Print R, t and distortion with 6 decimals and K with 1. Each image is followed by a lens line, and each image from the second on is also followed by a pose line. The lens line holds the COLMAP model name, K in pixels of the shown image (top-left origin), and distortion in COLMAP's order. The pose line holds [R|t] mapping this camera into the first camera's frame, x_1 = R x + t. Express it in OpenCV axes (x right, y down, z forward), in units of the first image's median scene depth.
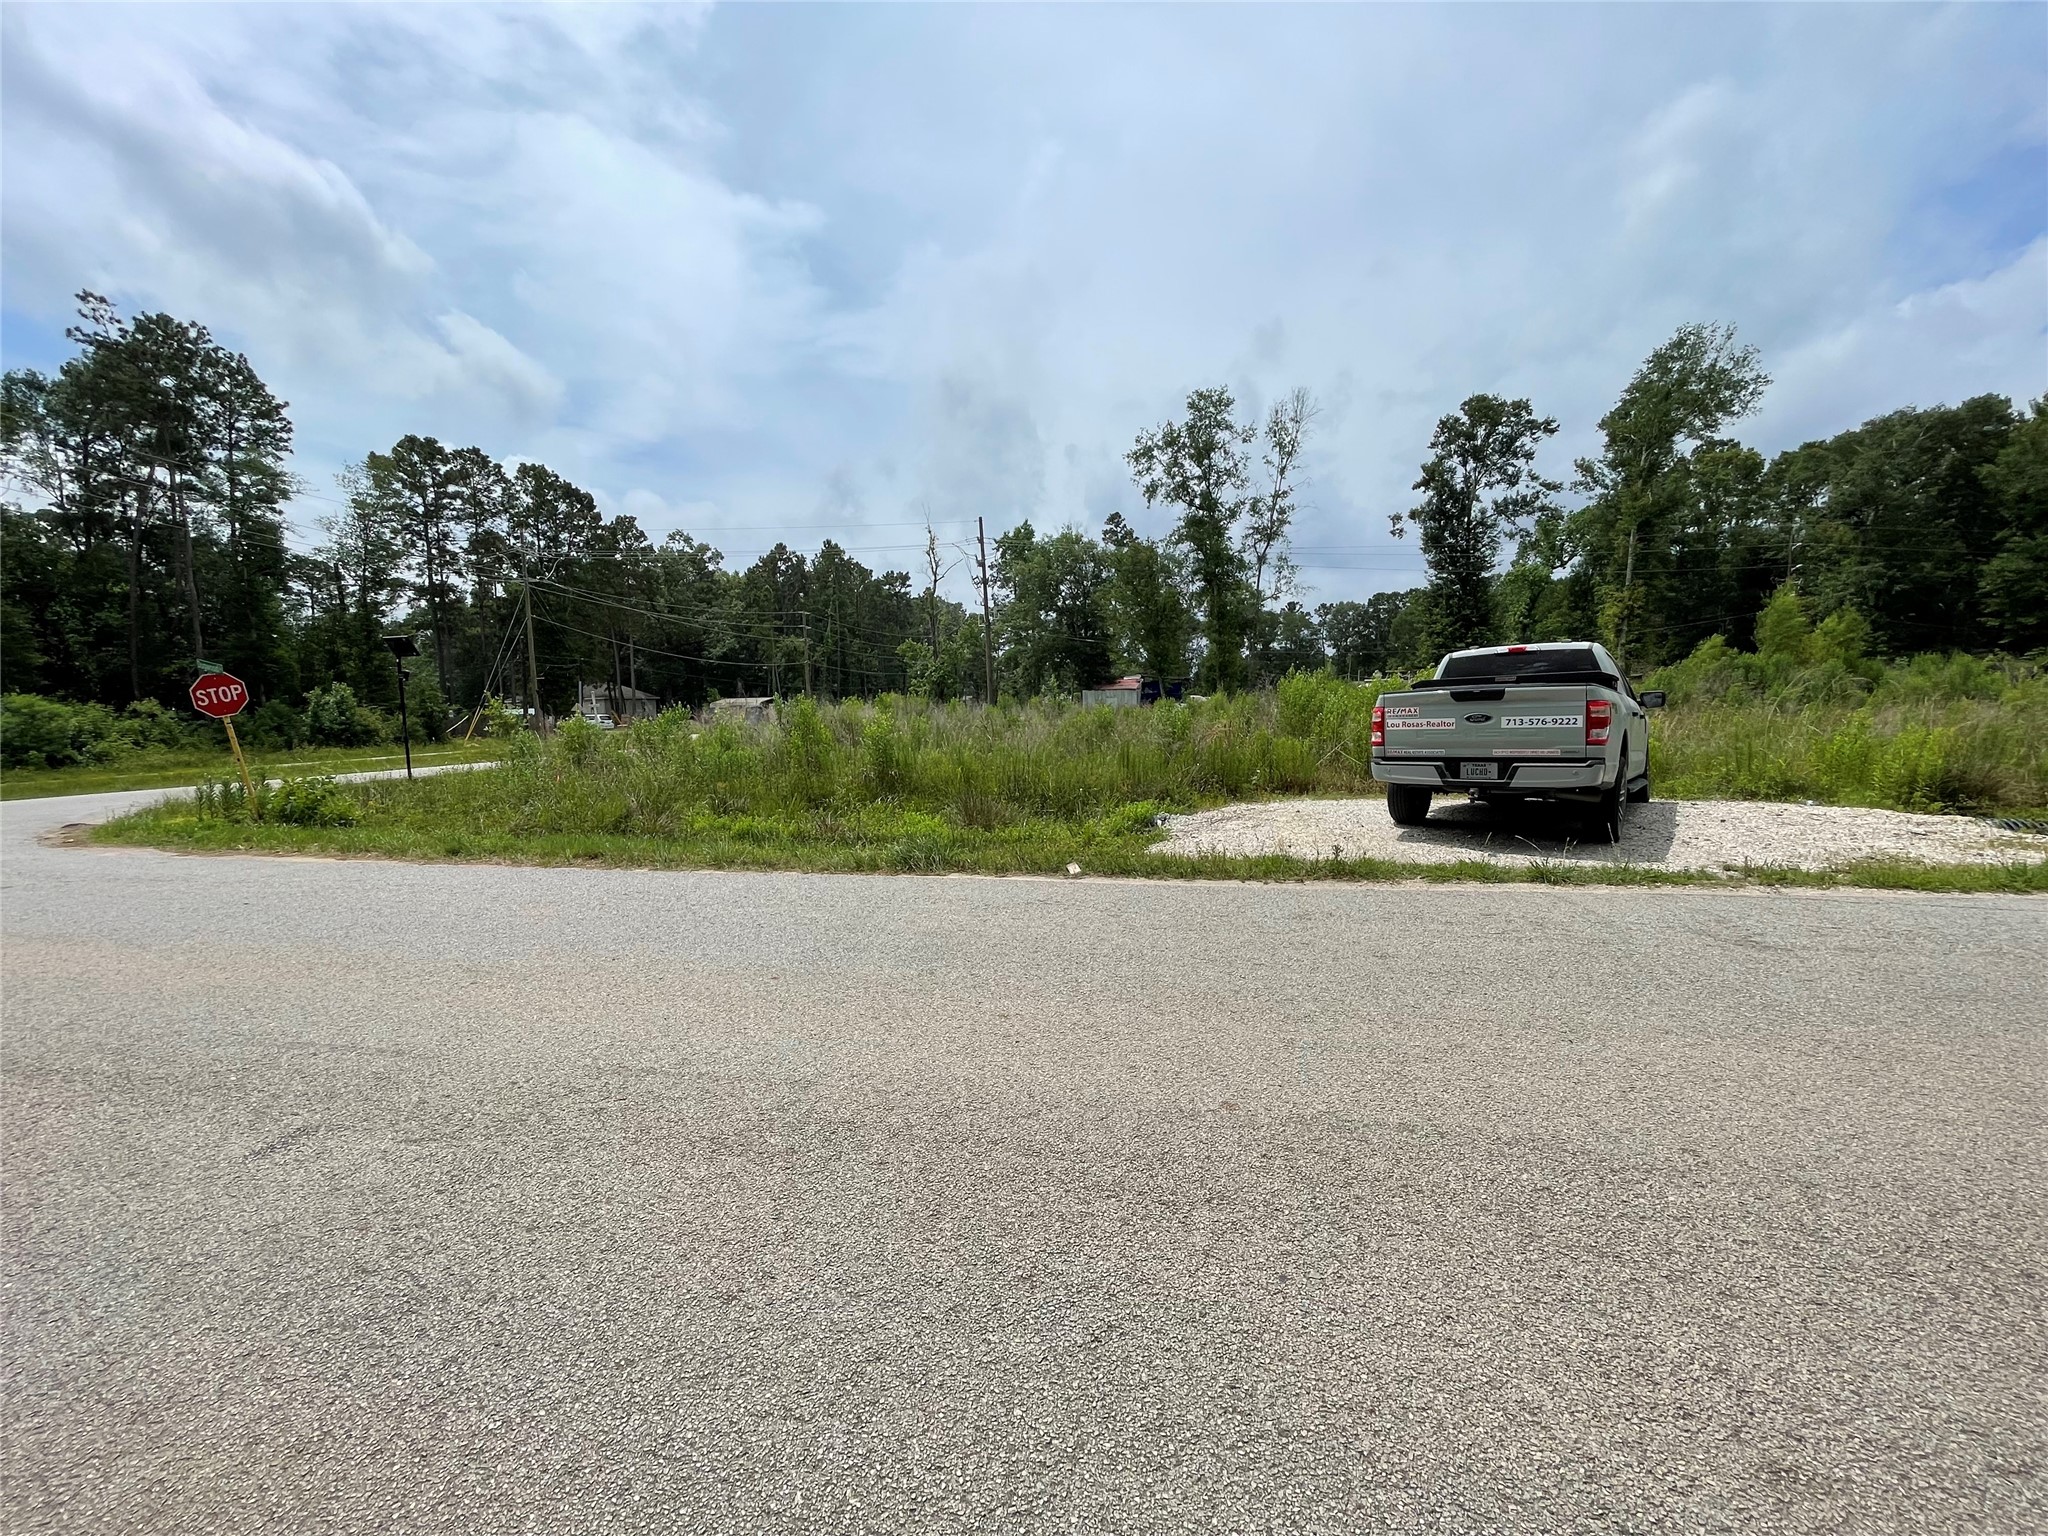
lens RADIAL K [[824.4, 0, 1017.4], [0, 824.4, 726.9], [0, 0, 1]] dist [-0.002791, 0.000136]
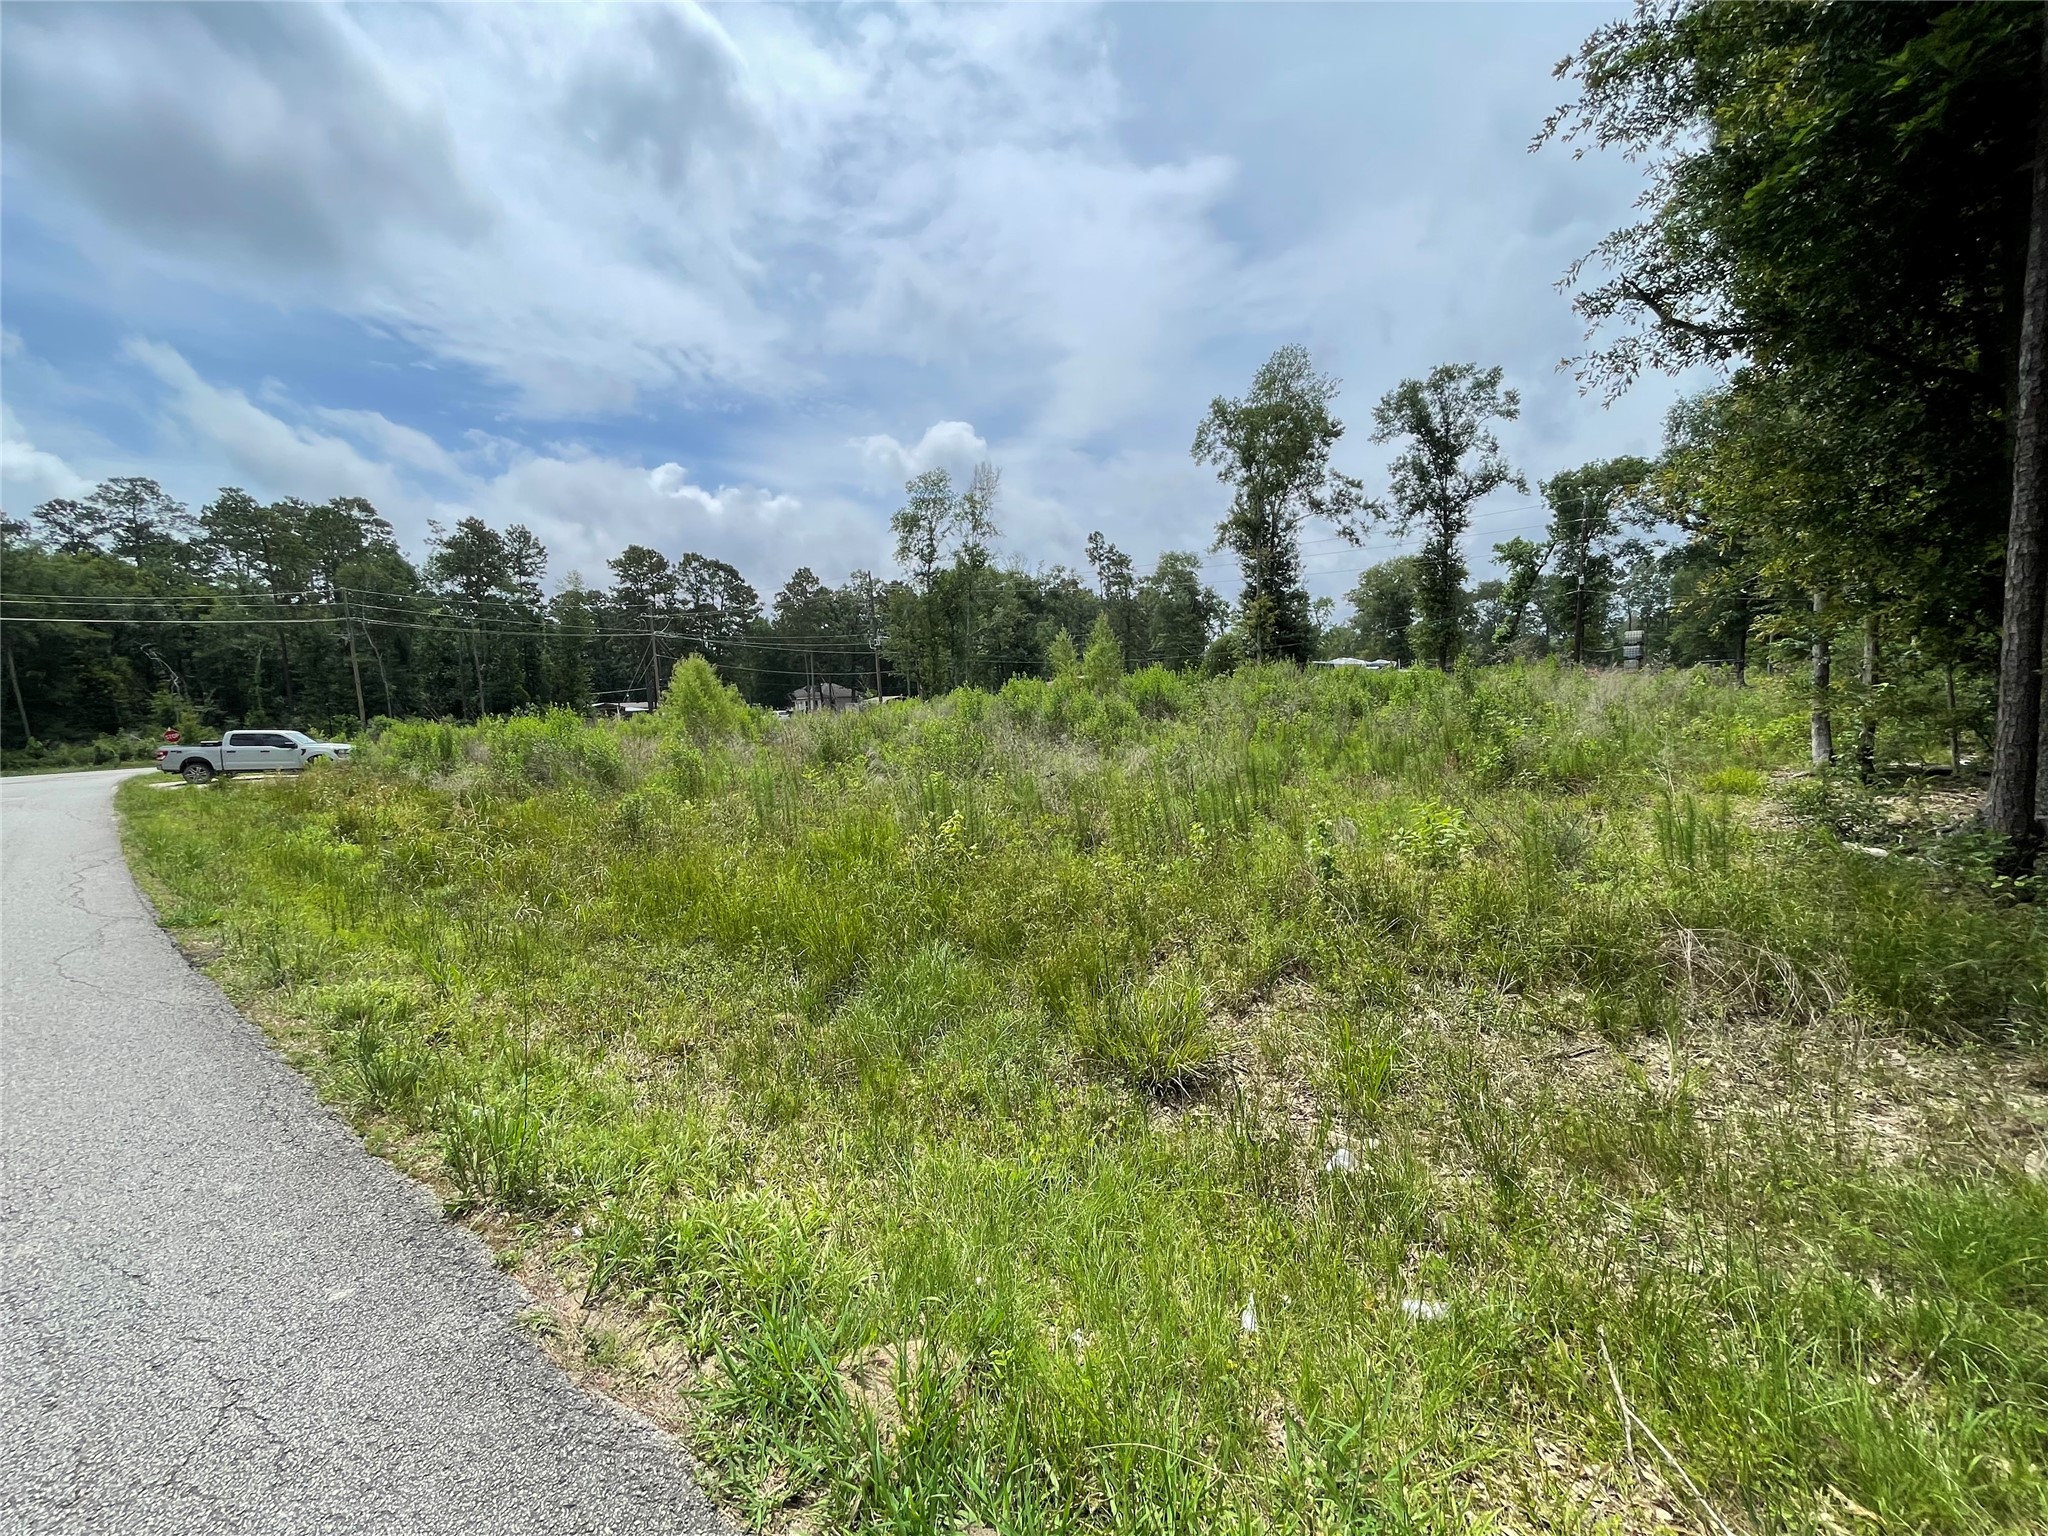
lens RADIAL K [[824.4, 0, 1023.0], [0, 824.4, 787.4], [0, 0, 1]] dist [-0.002791, 0.000136]
pose [[0.873205, 0.040331, -0.485681, 0.725427], [0.007635, 0.995315, 0.096379, -0.023633], [0.487293, -0.087867, 0.868807, -0.077729]]
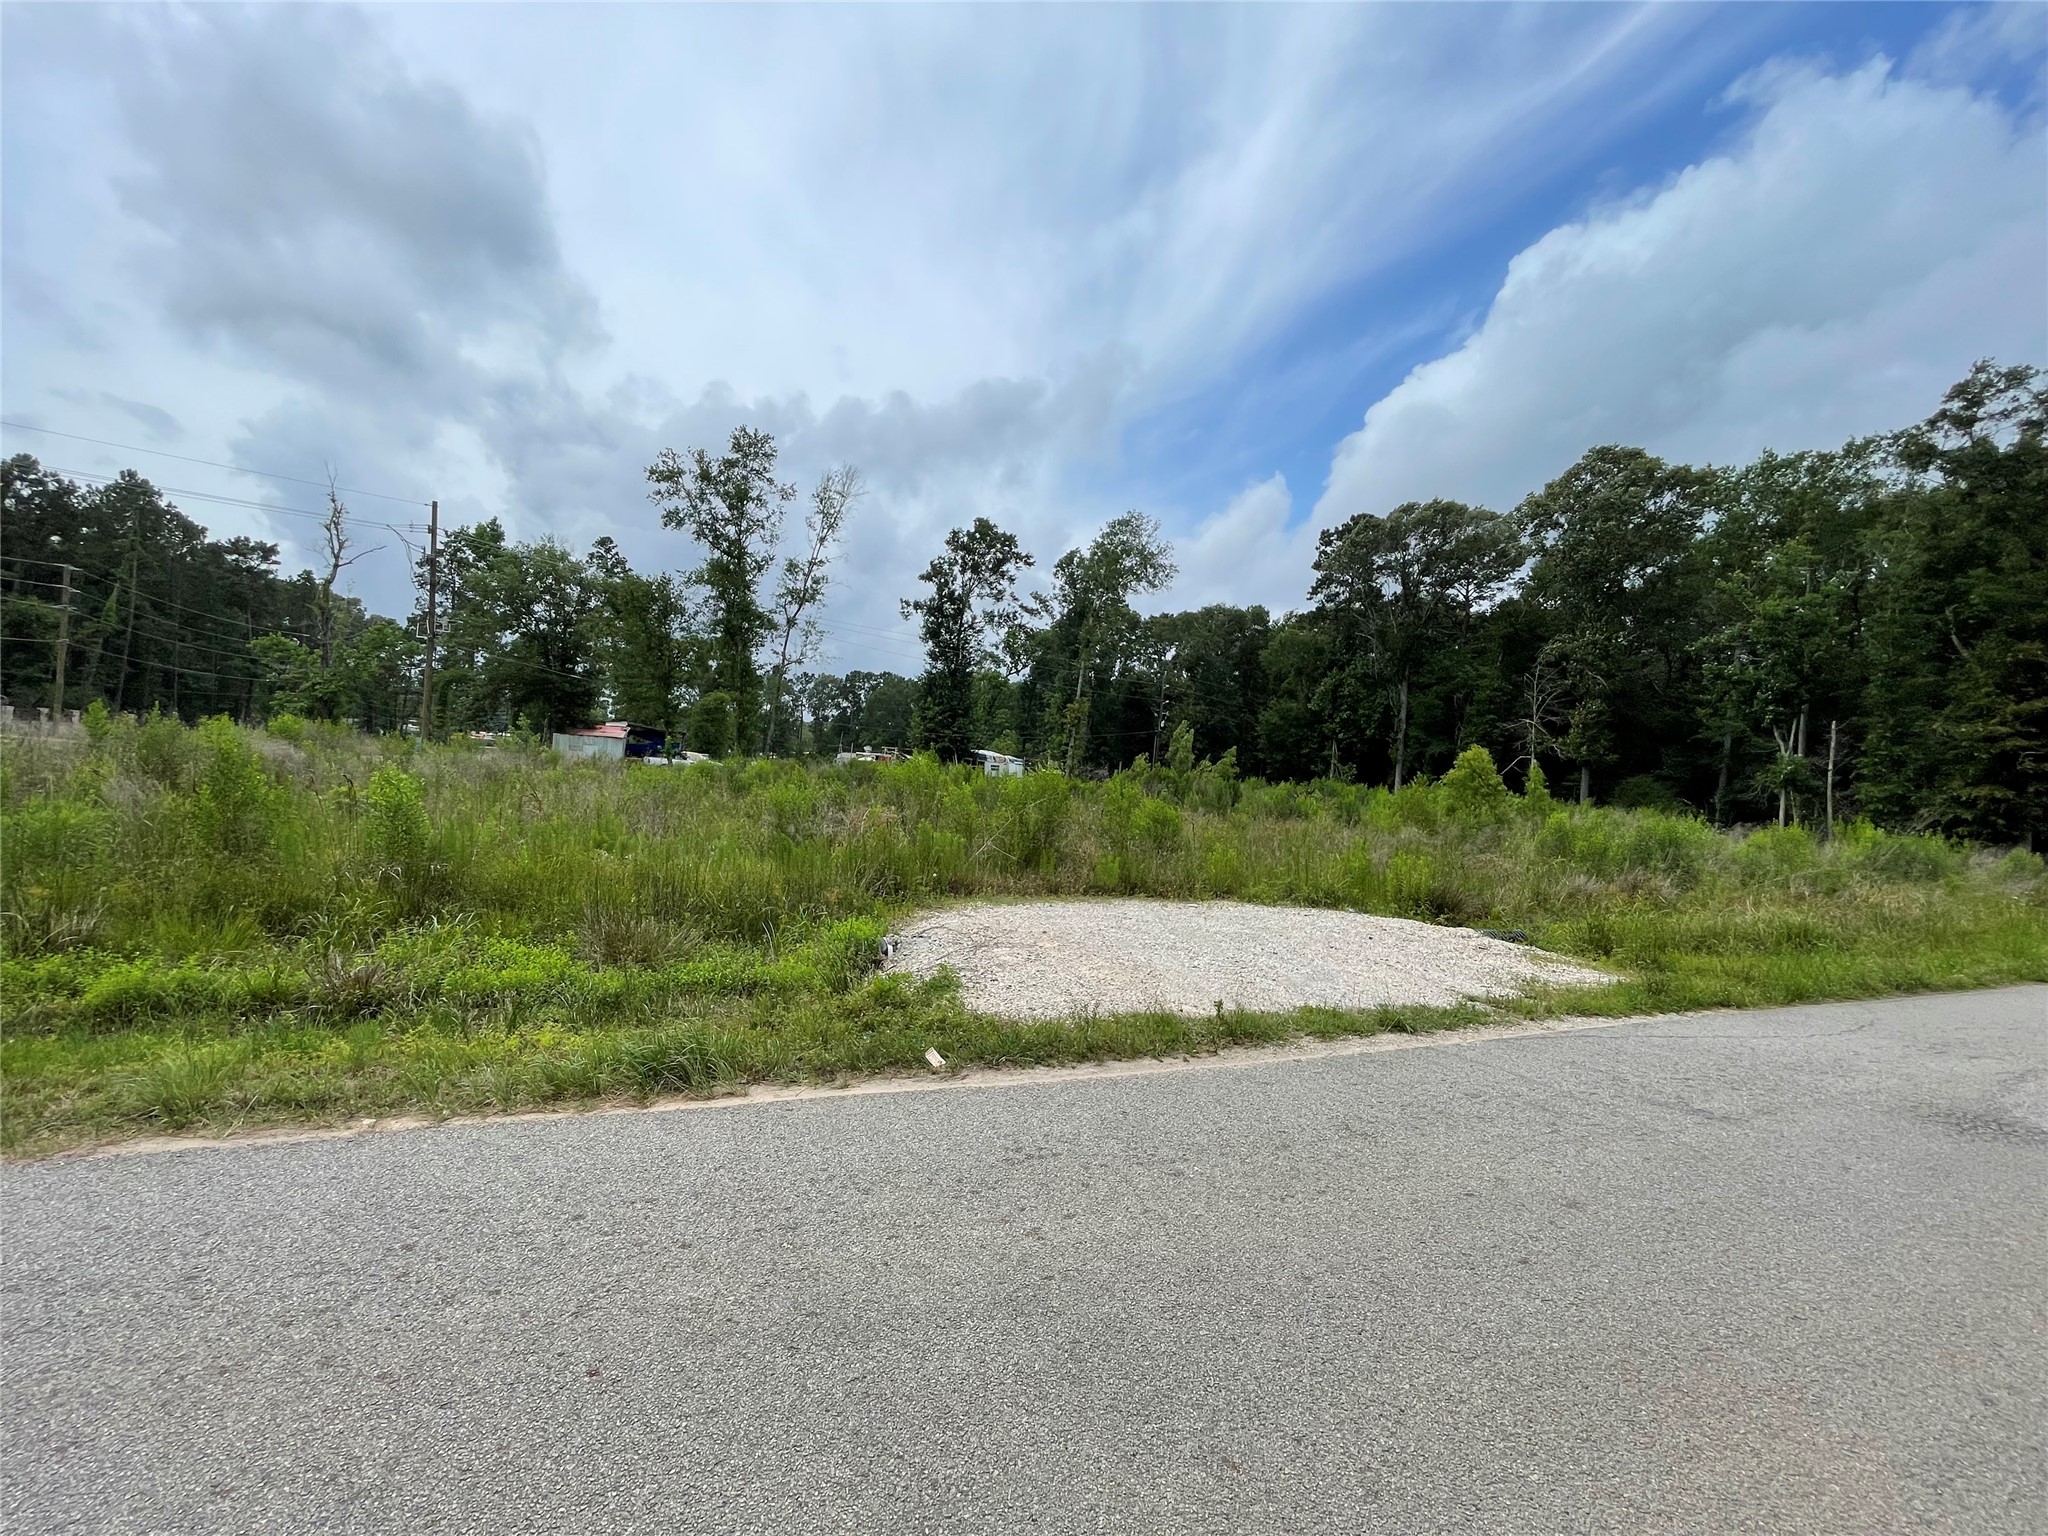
lens RADIAL K [[824.4, 0, 1025.7], [0, 824.4, 770.6], [0, 0, 1]] dist [-0.002791, 0.000136]
pose [[0.804069, 0.084905, 0.588442, -0.027370], [-0.072270, 0.996369, -0.045011, -0.004359], [-0.590127, -0.006335, 0.807286, 0.034370]]
